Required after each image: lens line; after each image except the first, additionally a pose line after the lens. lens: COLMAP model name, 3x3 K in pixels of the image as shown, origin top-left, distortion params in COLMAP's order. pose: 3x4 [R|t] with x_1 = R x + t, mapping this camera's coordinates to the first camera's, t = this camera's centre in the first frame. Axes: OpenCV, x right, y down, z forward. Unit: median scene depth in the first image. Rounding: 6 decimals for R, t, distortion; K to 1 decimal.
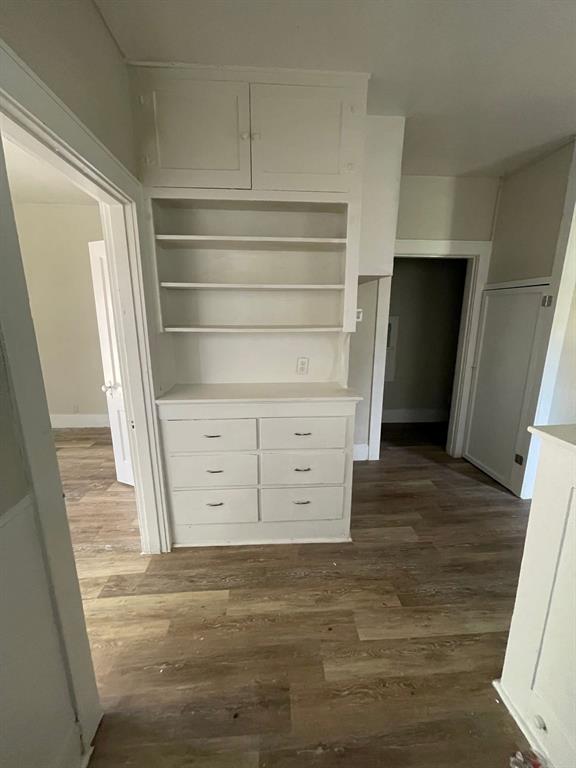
lens RADIAL K [[308.4, 0, 288.7], [0, 308.4, 380.9], [0, 0, 1]] dist [-0.001212, 0.000045]
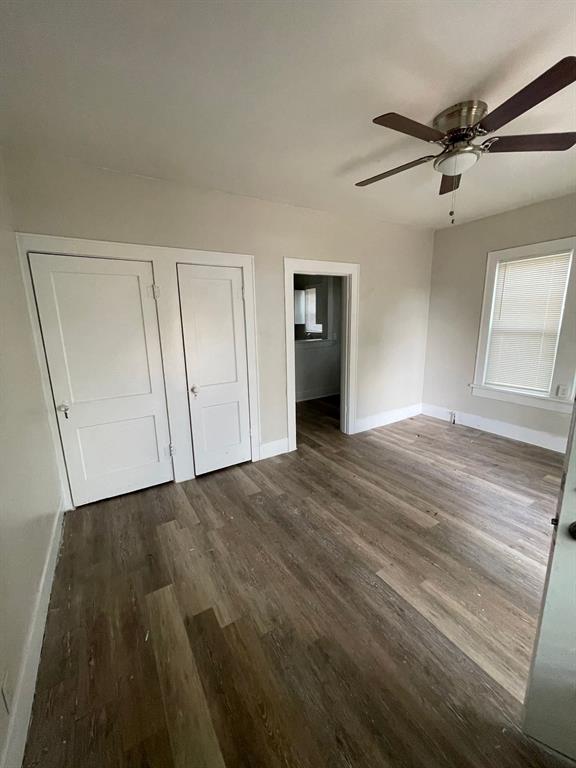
lens RADIAL K [[308.4, 0, 288.7], [0, 308.4, 380.9], [0, 0, 1]] dist [-0.001212, 0.000045]
pose [[-0.465470, -0.171067, 0.868374, -1.420726], [0.214502, 0.930088, 0.298203, -0.255442], [-0.858677, 0.325073, -0.396234, 1.183830]]
